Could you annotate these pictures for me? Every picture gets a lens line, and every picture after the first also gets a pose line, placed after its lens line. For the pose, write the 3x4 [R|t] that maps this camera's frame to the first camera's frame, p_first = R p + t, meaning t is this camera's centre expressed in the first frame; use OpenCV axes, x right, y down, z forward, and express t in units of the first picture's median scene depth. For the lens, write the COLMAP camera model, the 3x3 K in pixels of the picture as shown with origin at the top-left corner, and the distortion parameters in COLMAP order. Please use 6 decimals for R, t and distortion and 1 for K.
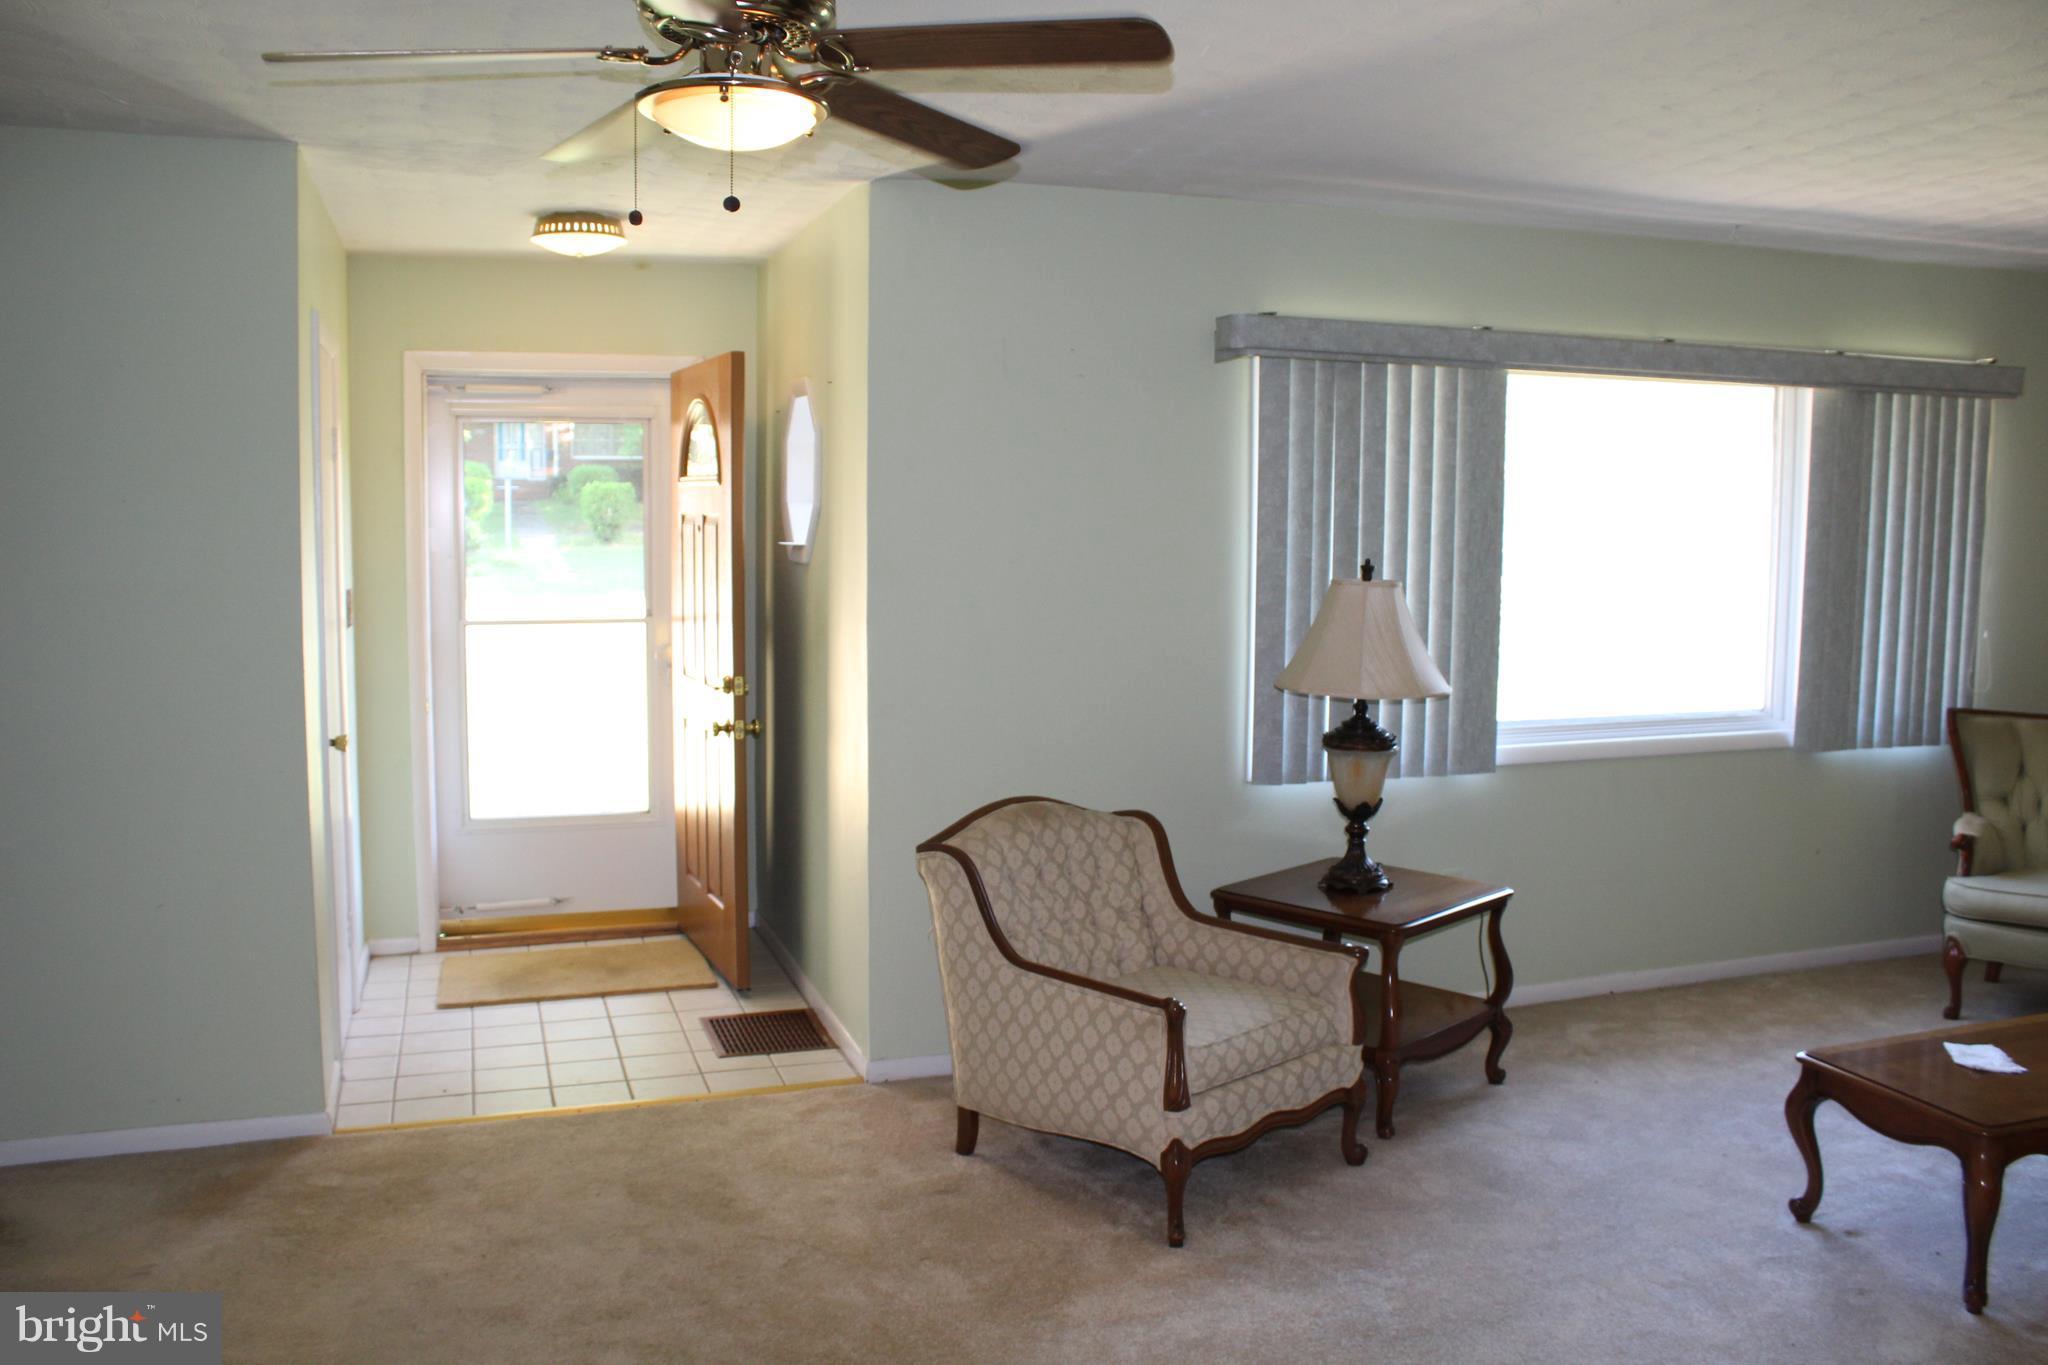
lens RADIAL K [[1686.5, 0, 1031.6], [0, 1686.5, 673.1], [0, 0, 1]] dist [-0.170156, 0.148840]
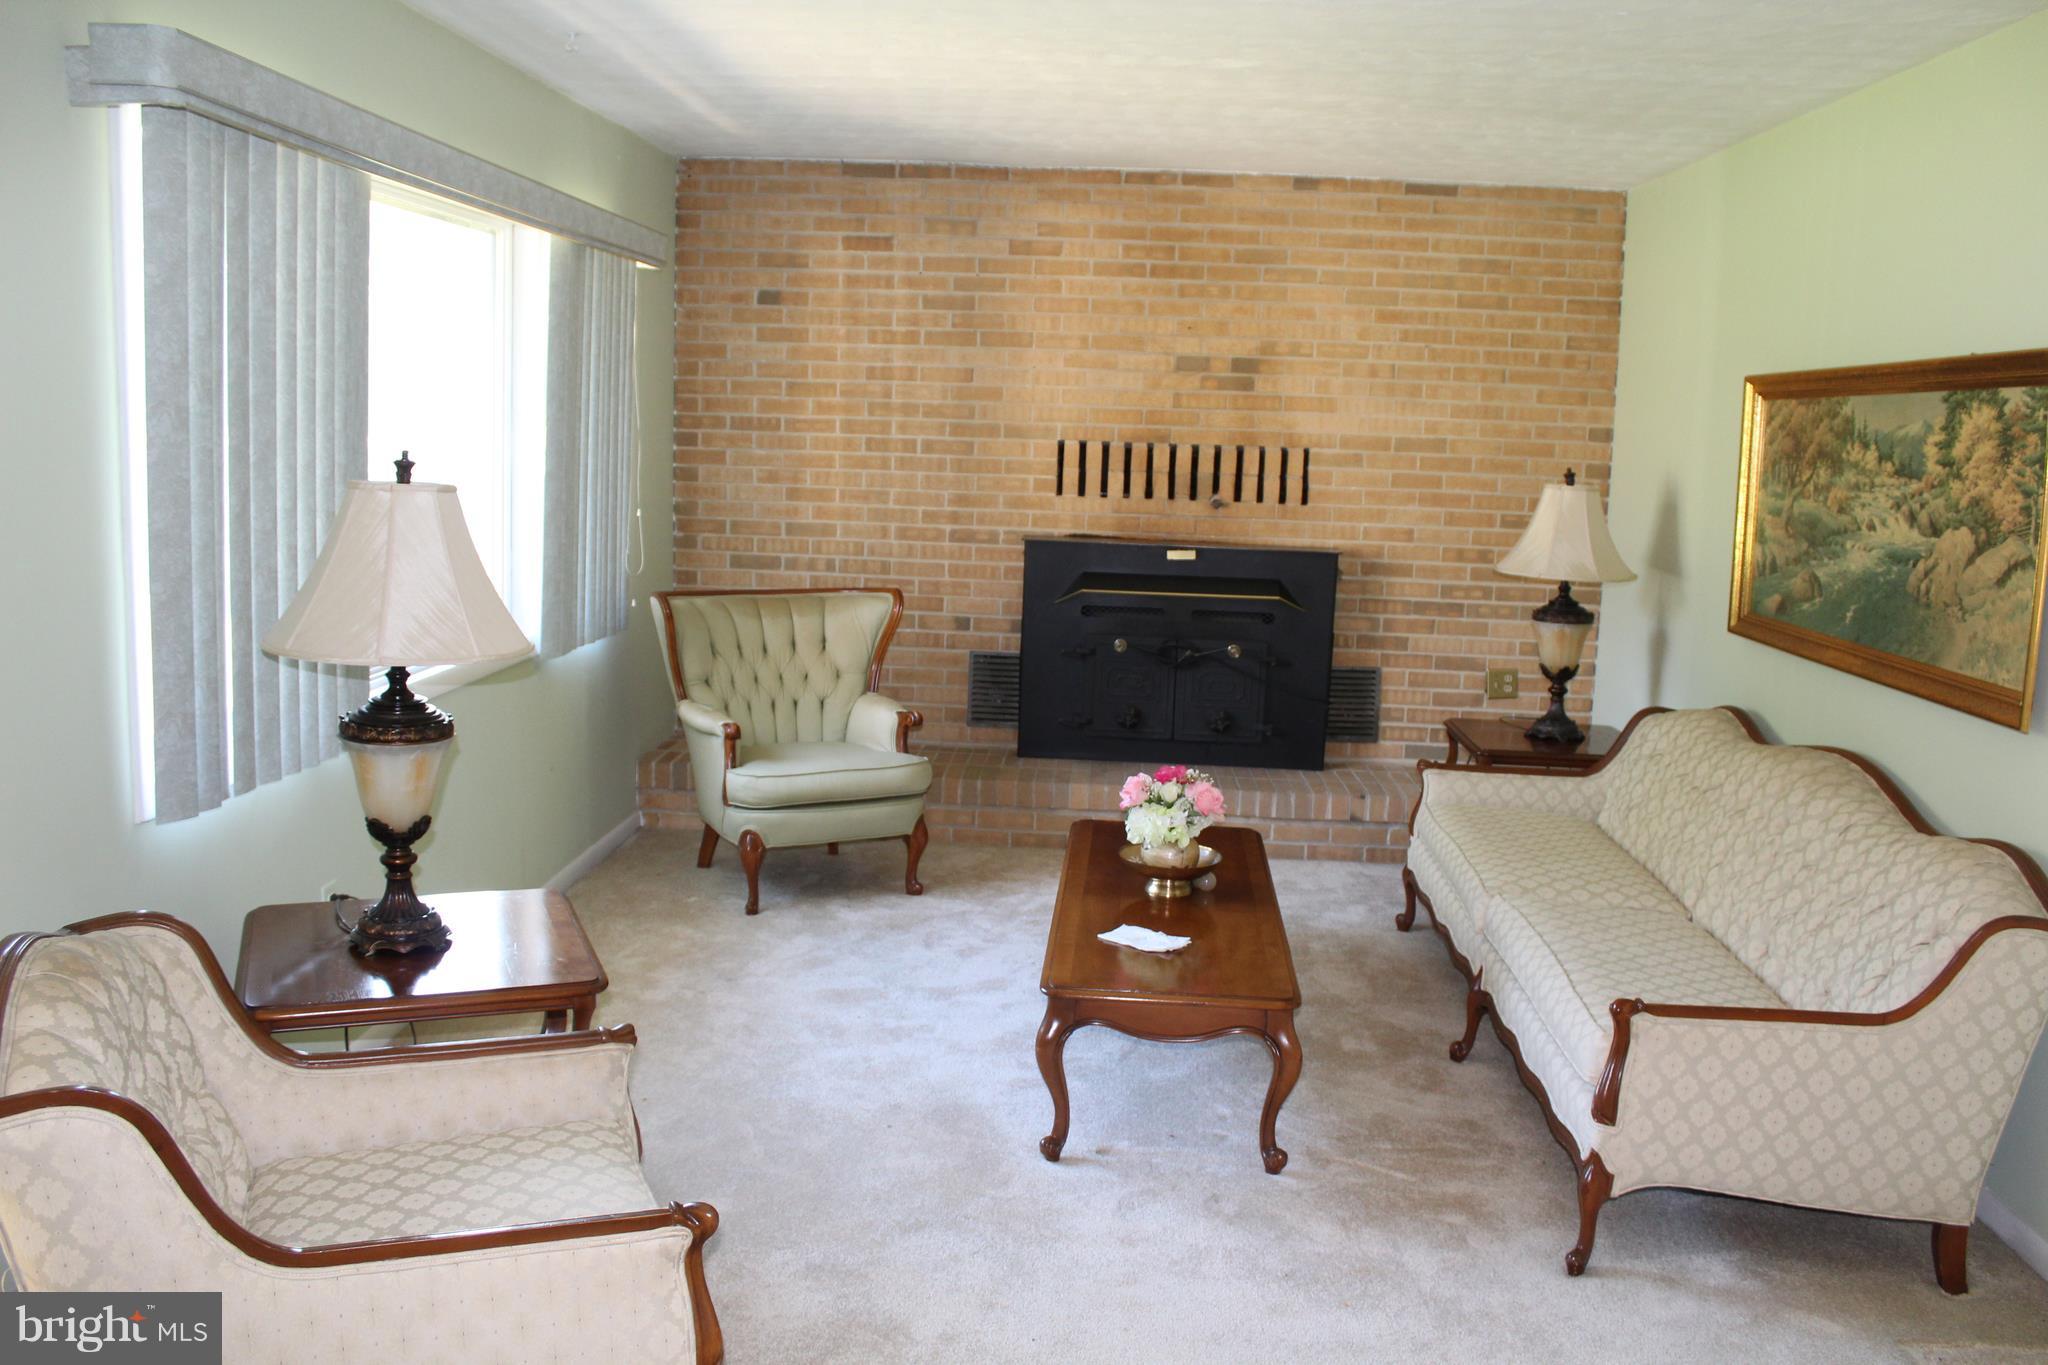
lens RADIAL K [[1686.5, 0, 1031.6], [0, 1686.5, 673.1], [0, 0, 1]] dist [-0.170156, 0.148840]
pose [[0.378014, -0.129302, 0.916726, -0.291658], [0.051231, 0.991603, 0.118738, -0.043226], [-0.924381, 0.002080, 0.381464, 0.497925]]
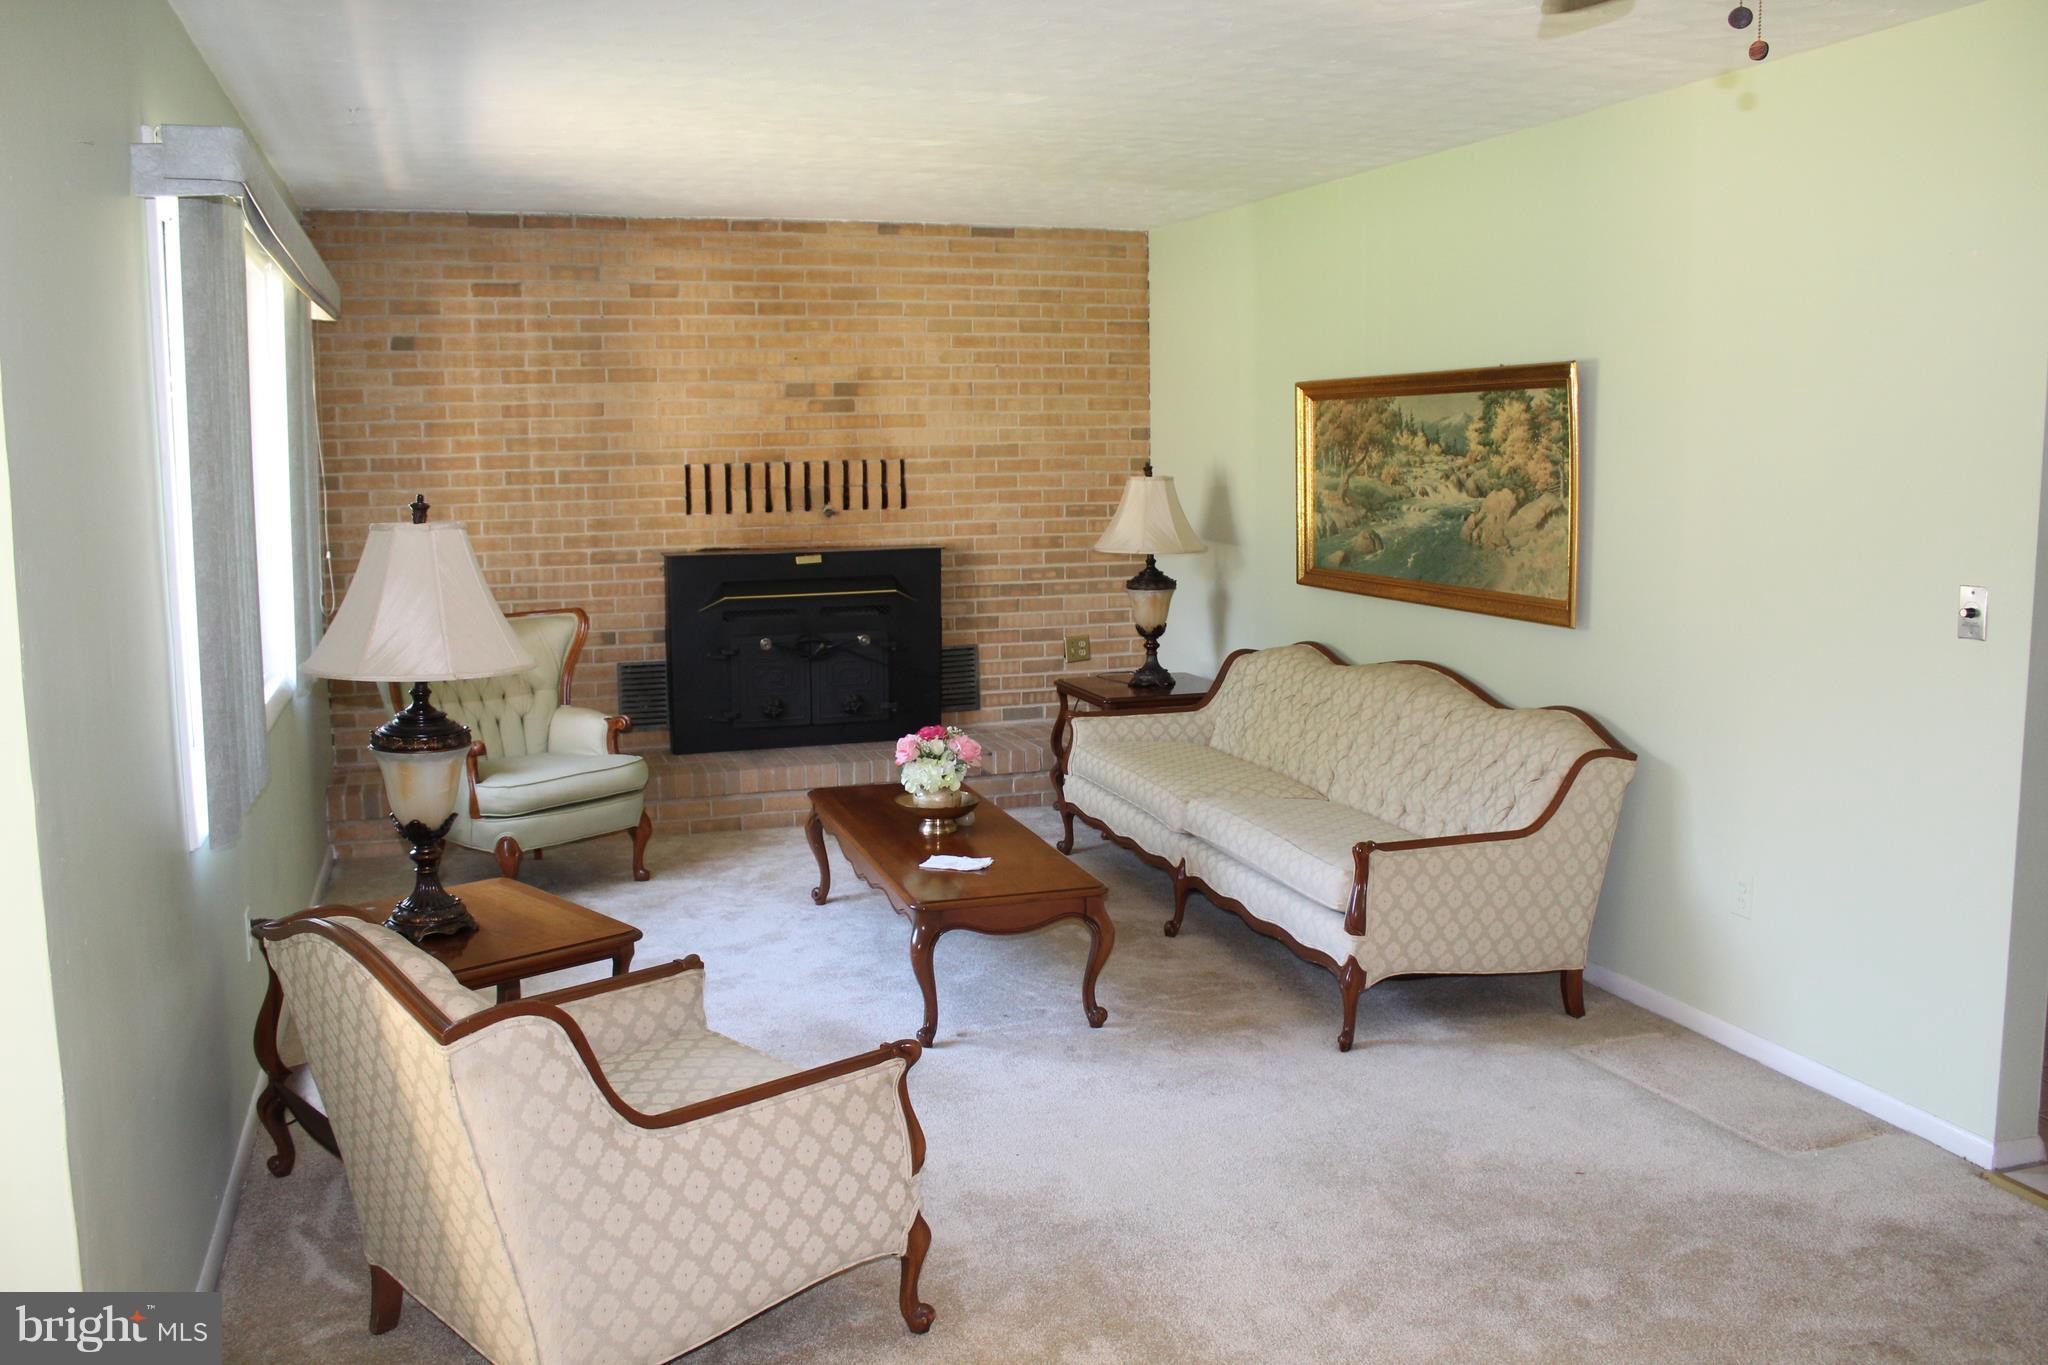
lens RADIAL K [[1686.5, 0, 1031.6], [0, 1686.5, 673.1], [0, 0, 1]] dist [-0.170156, 0.148840]
pose [[0.002586, -0.141653, 0.989913, -0.511179], [0.099267, 0.985063, 0.140699, -0.063121], [-0.995057, 0.097902, 0.016609, 0.682111]]
